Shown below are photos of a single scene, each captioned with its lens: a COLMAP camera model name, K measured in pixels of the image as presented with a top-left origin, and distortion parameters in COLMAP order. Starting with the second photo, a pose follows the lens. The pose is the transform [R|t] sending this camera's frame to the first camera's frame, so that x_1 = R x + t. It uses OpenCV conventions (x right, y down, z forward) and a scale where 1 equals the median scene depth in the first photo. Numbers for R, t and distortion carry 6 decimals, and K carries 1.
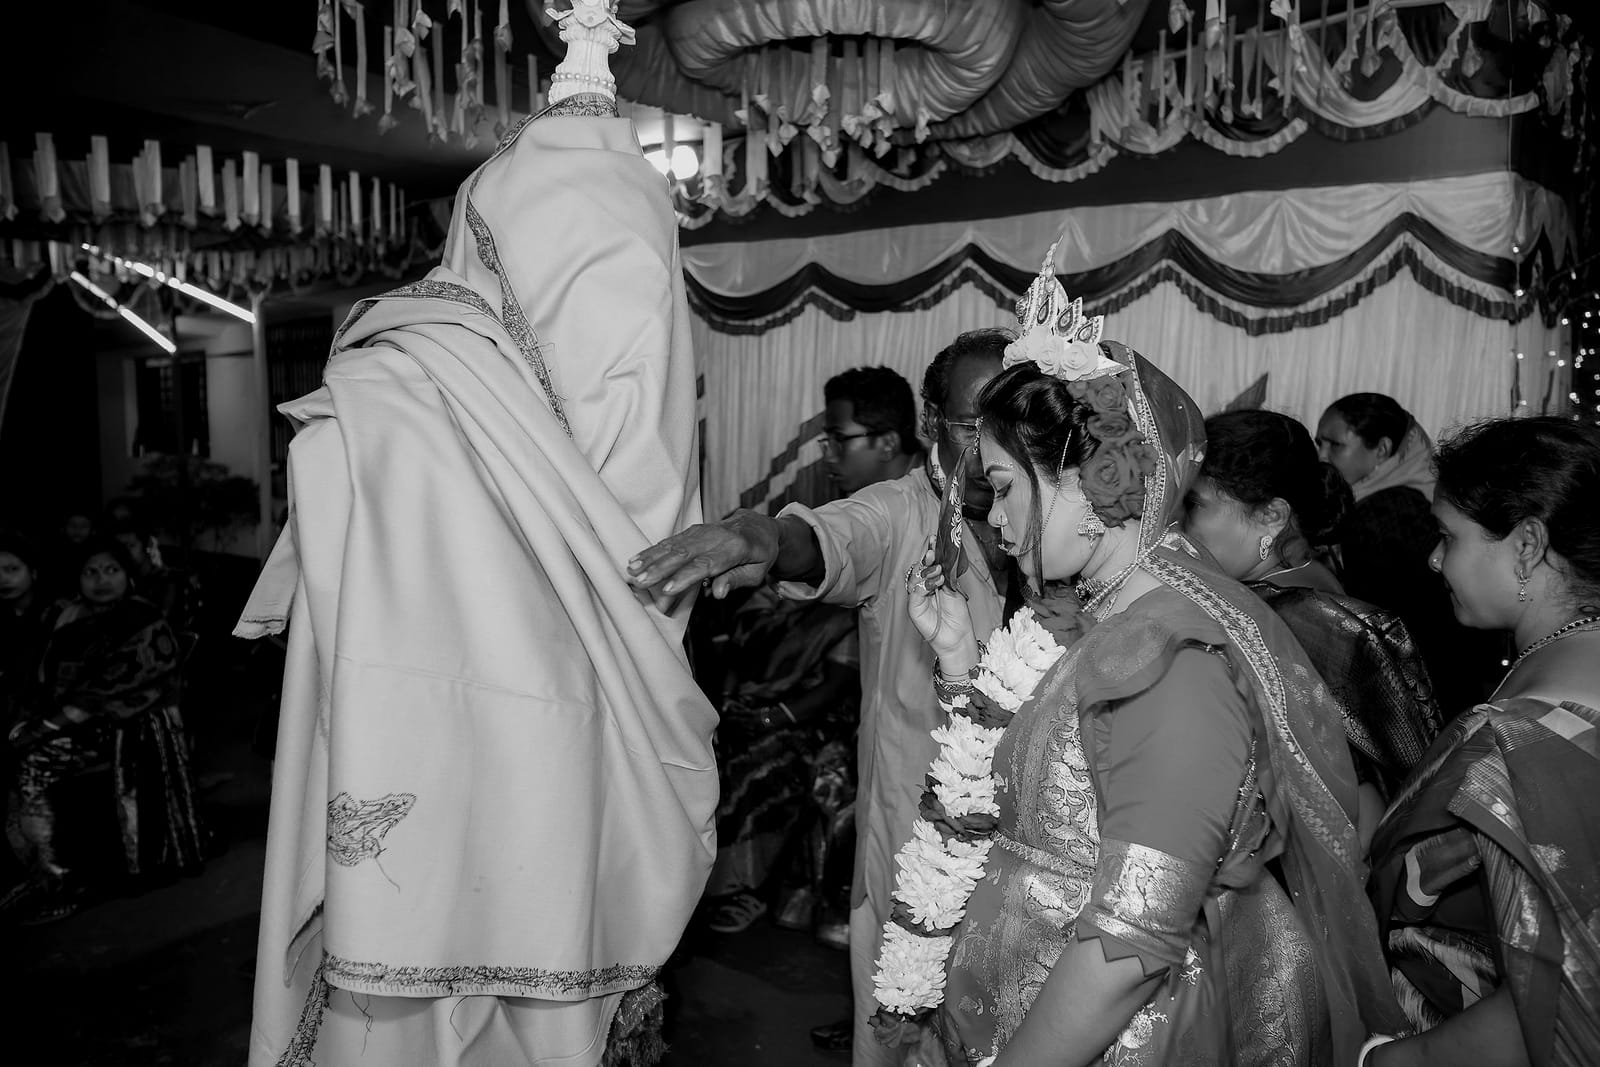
lens RADIAL K [[1136.6, 0, 795.2], [0, 1136.6, 475.0], [0, 0, 1]] dist [-0.095996, 0.135692]
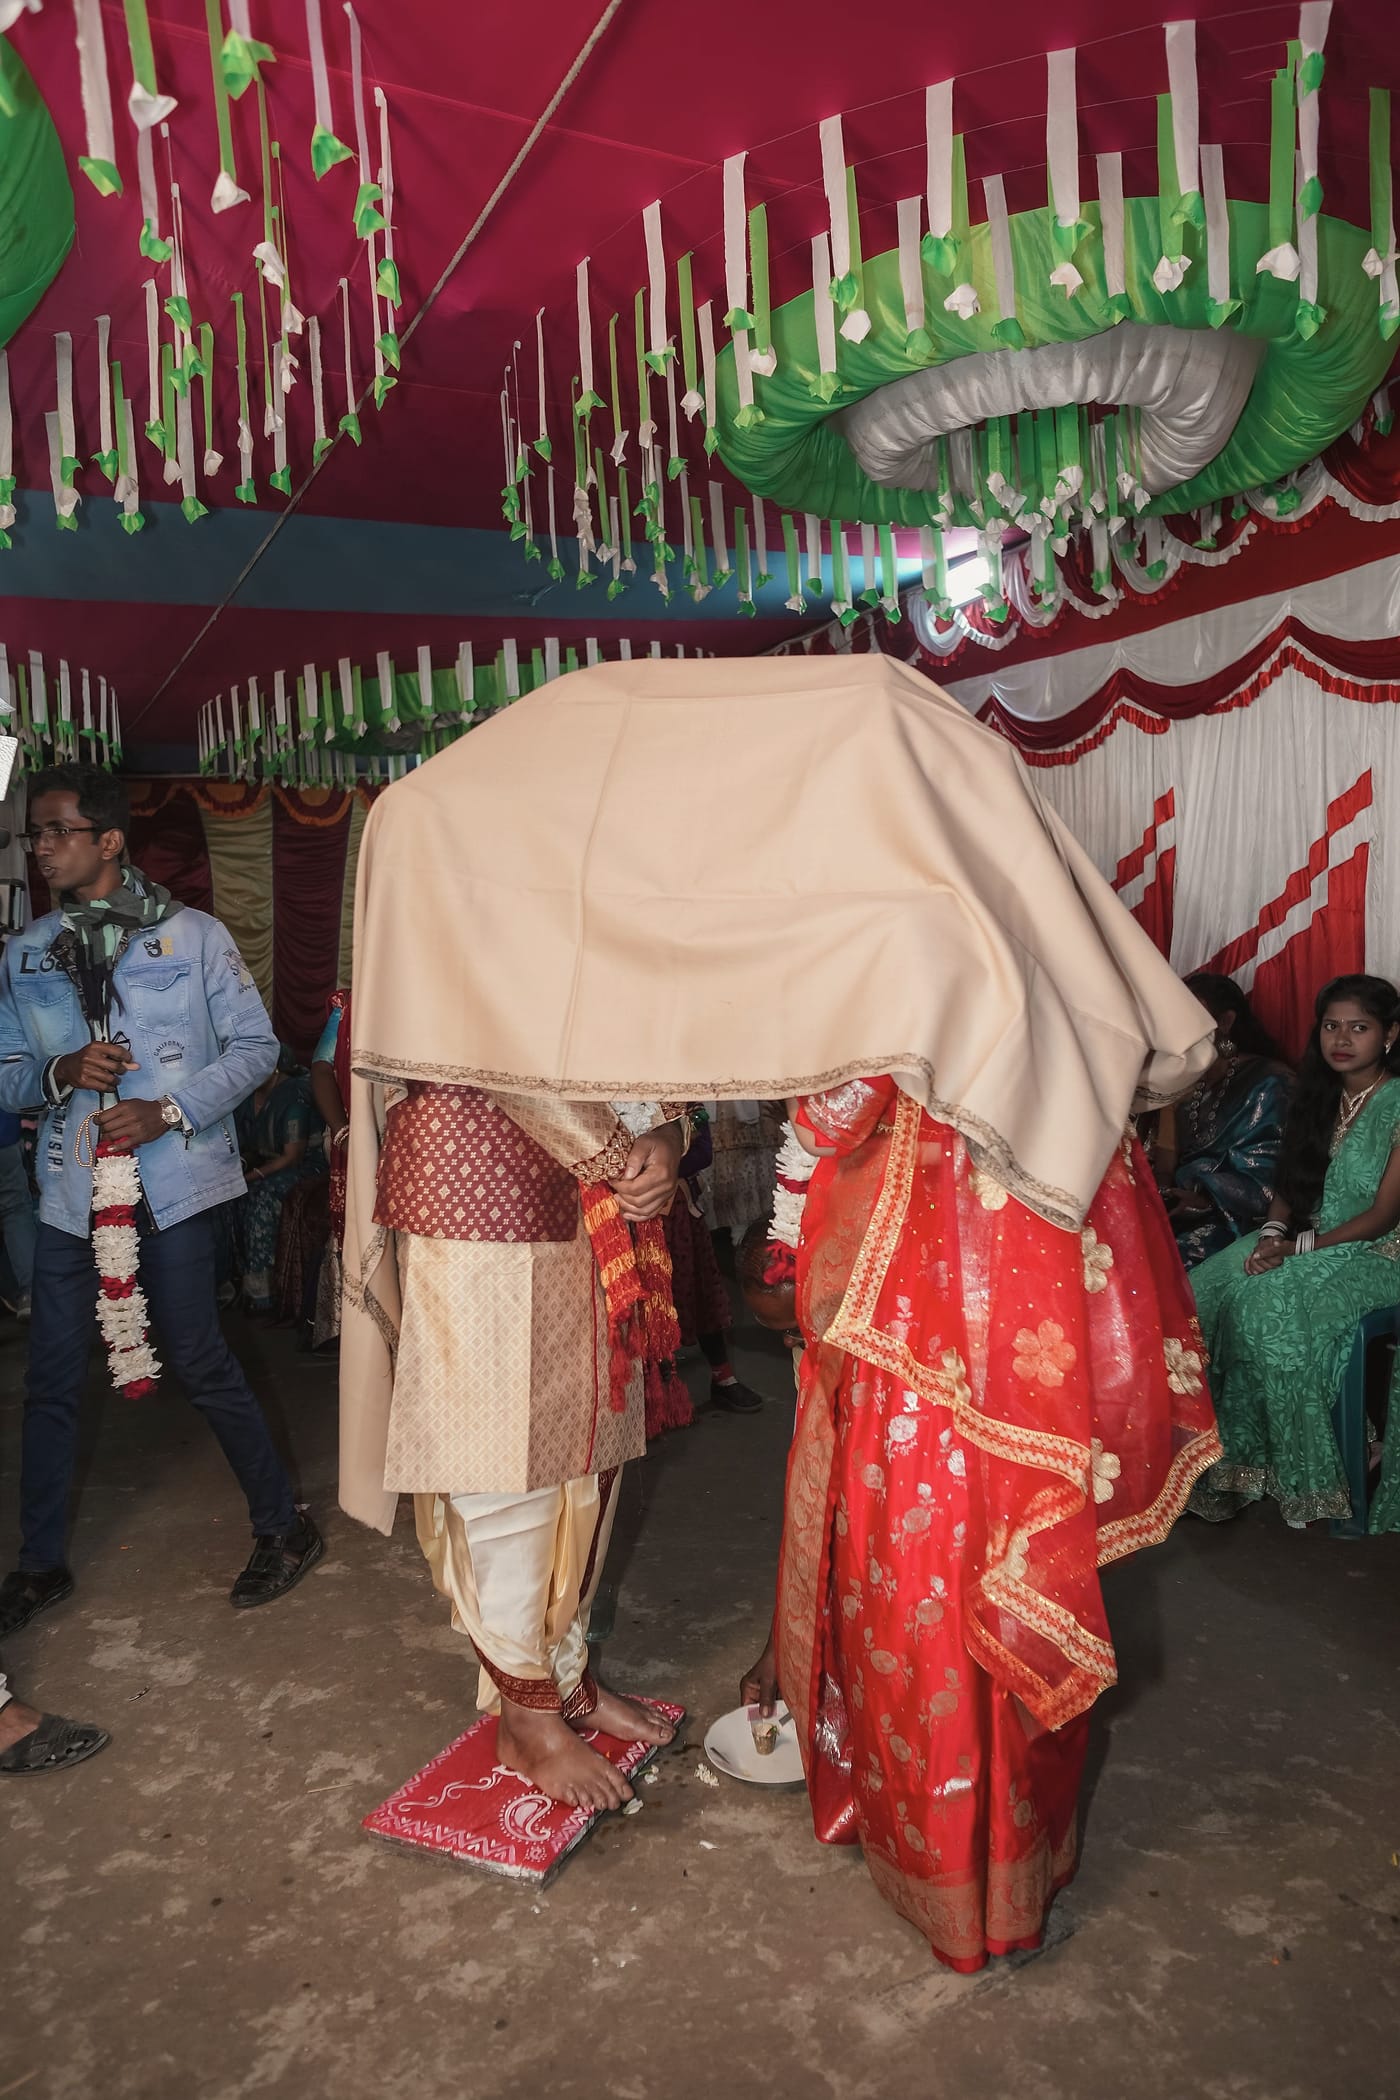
lens RADIAL K [[1491.8, 0, 697.2], [0, 1491.8, 1042.3], [0, 0, 1]] dist [-0.095996, 0.135692]
pose [[0.891149, -0.033154, -0.452498, 0.268642], [0.043764, 0.998957, 0.012998, 0.076015], [0.451595, -0.031386, 0.891671, -0.162502]]
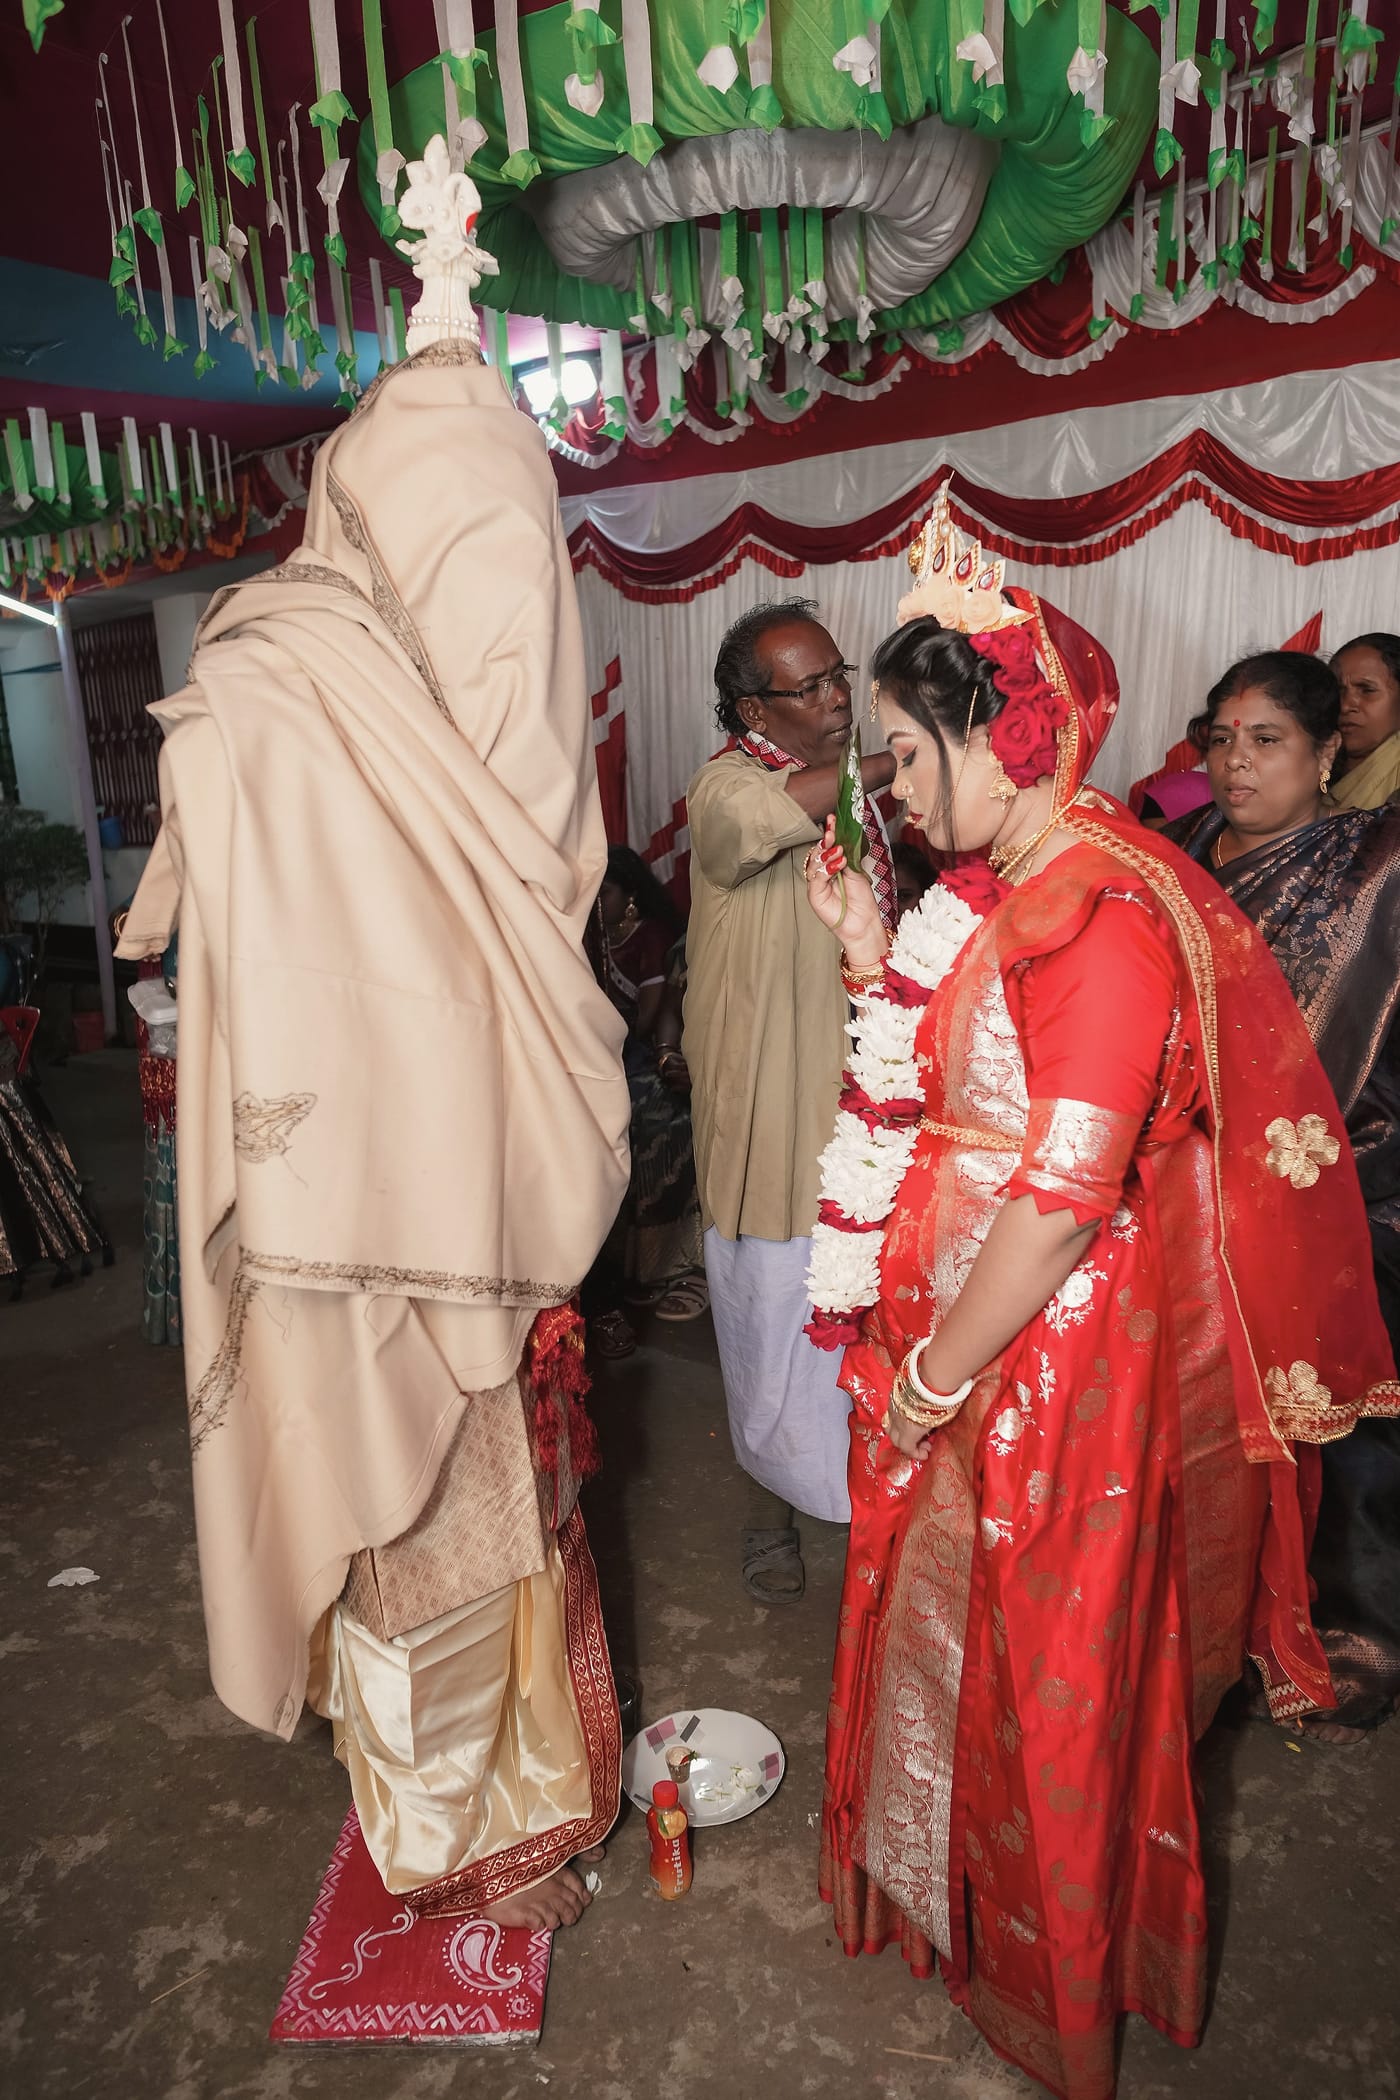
lens RADIAL K [[1491.8, 0, 697.2], [0, 1491.8, 1042.3], [0, 0, 1]] dist [-0.095996, 0.135692]
pose [[0.997351, -0.047506, -0.055083, 0.022973], [0.056064, 0.984526, 0.166025, 0.011950], [0.046344, -0.168674, 0.984582, -0.095577]]
